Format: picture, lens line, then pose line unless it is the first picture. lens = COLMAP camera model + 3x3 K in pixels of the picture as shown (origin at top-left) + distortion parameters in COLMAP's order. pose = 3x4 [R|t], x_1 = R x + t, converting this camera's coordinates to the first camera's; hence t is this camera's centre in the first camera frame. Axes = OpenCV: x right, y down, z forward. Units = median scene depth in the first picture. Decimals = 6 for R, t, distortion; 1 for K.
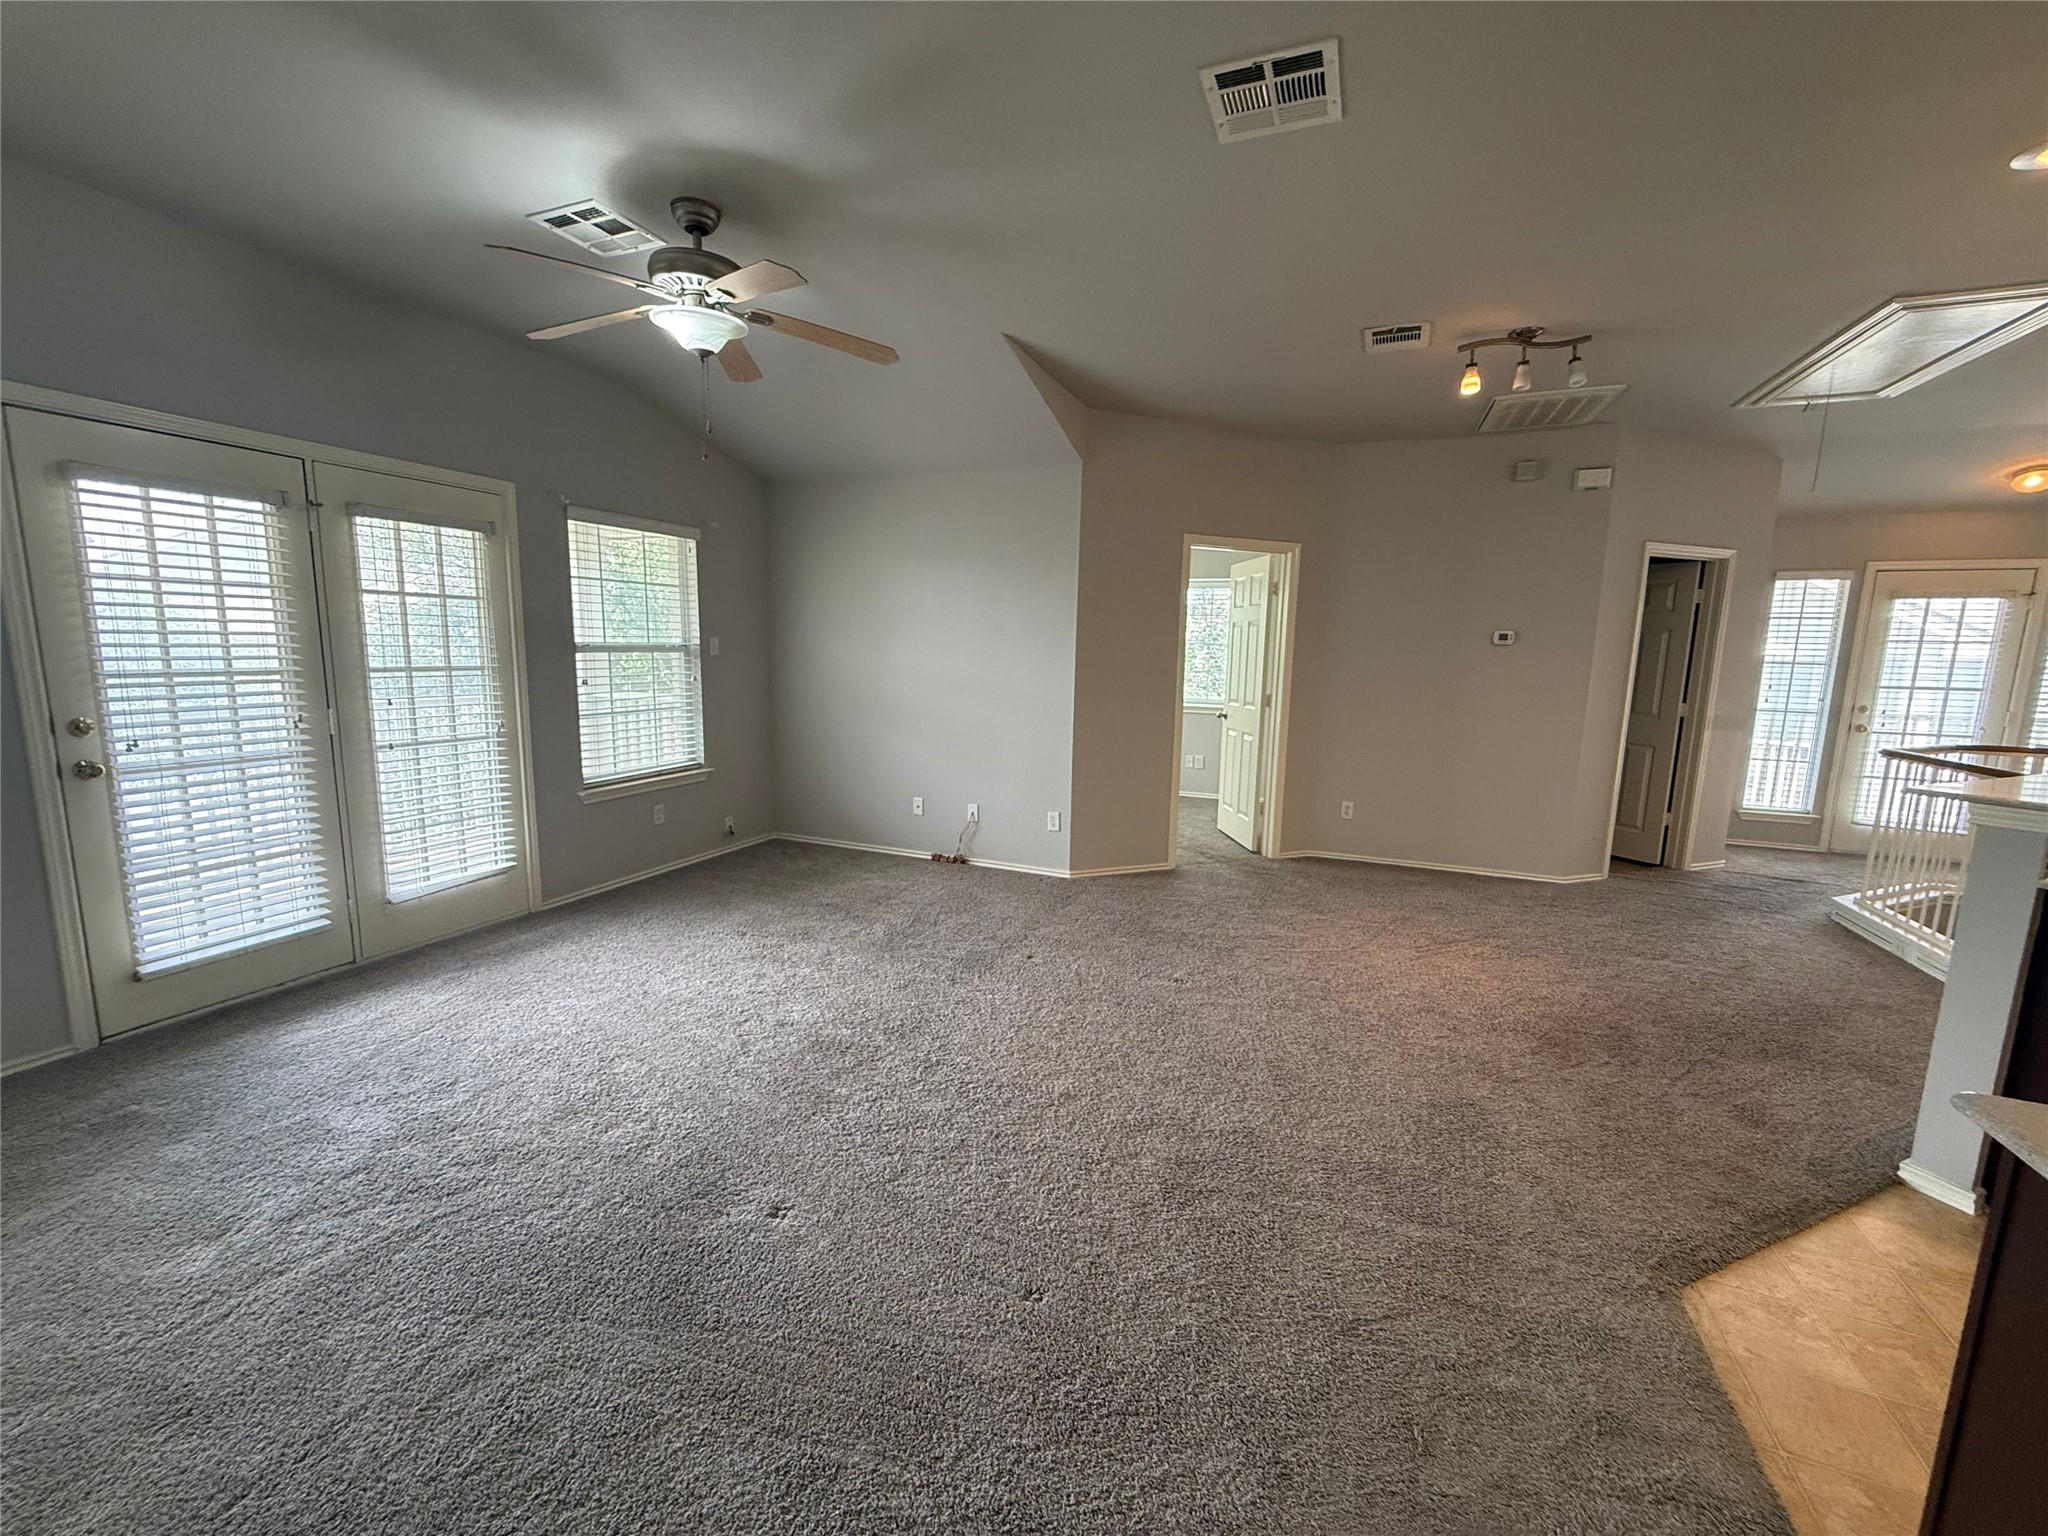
lens RADIAL K [[817.7, 0, 1021.9], [0, 817.7, 769.4], [0, 0, 1]] dist [-0.000186, 0.000011]
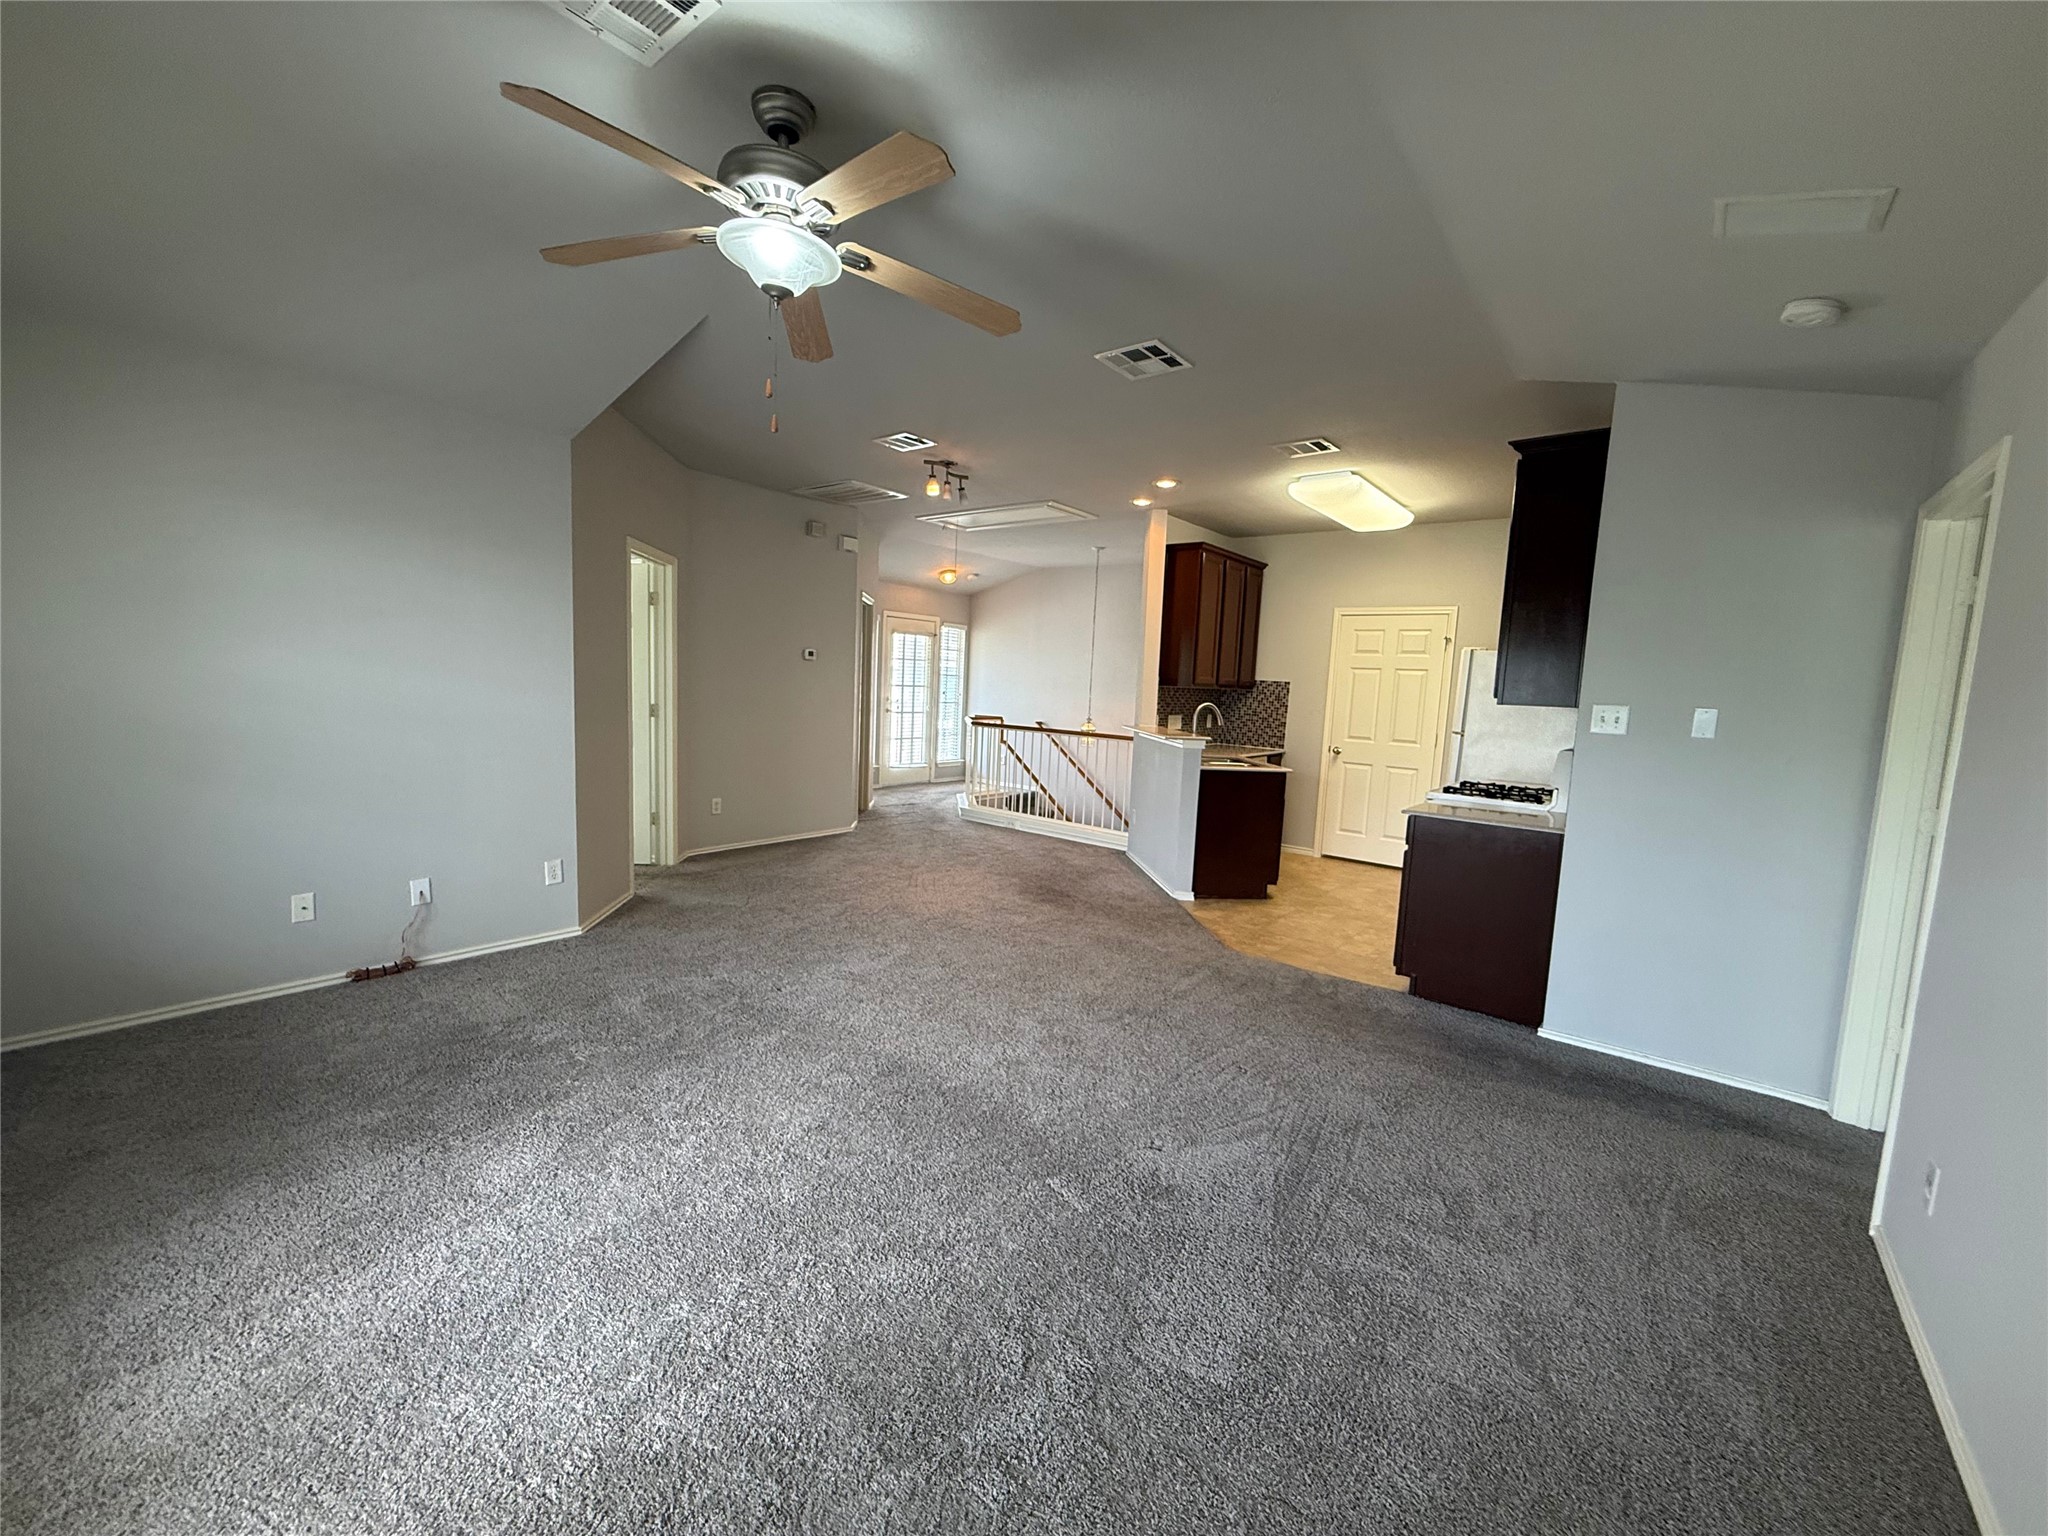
lens RADIAL K [[817.7, 0, 1023.3], [0, 817.7, 767.5], [0, 0, 1]] dist [-0.000186, 0.000011]
pose [[0.277024, -0.112707, 0.954230, -0.847175], [0.102099, 0.990927, 0.087401, -0.088576], [-0.955423, 0.073214, 0.286018, 0.460550]]
